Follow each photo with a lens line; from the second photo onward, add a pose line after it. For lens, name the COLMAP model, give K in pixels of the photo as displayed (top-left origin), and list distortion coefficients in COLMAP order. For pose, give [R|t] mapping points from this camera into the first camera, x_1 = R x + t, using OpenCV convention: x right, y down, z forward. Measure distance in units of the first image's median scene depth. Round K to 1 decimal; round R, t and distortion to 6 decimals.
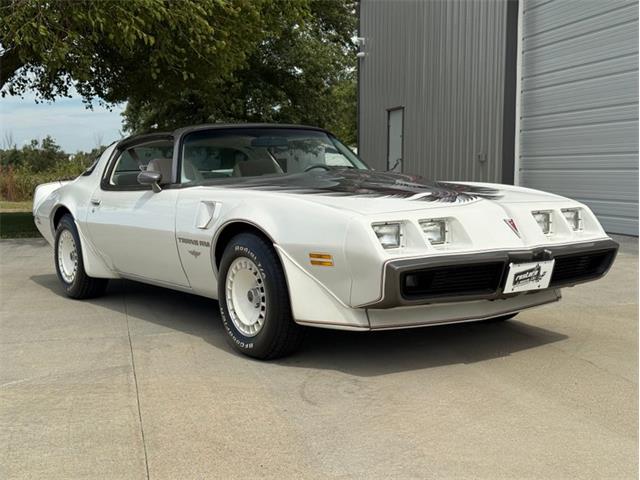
lens RADIAL K [[852.8, 0, 320.0], [0, 852.8, 240.0], [0, 0, 1]] dist [0.180748, -0.215135]
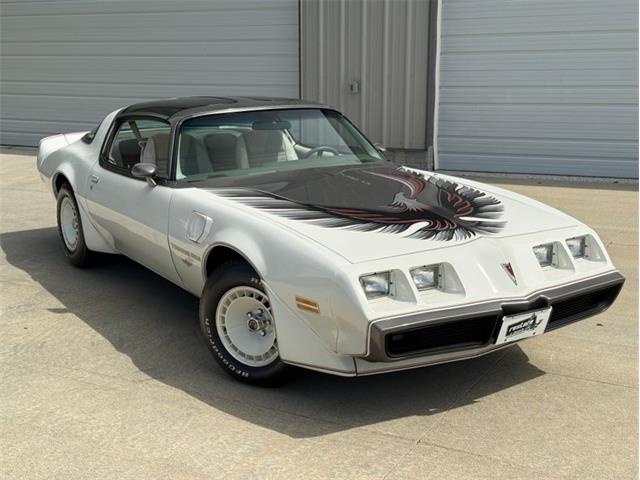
lens RADIAL K [[852.8, 0, 320.0], [0, 852.8, 240.0], [0, 0, 1]] dist [0.180748, -0.215135]
pose [[0.999048, 0.026890, -0.034351, 0.044286], [-0.021642, 0.989207, 0.144918, -0.180238], [0.037877, -0.144037, 0.988847, 0.051912]]
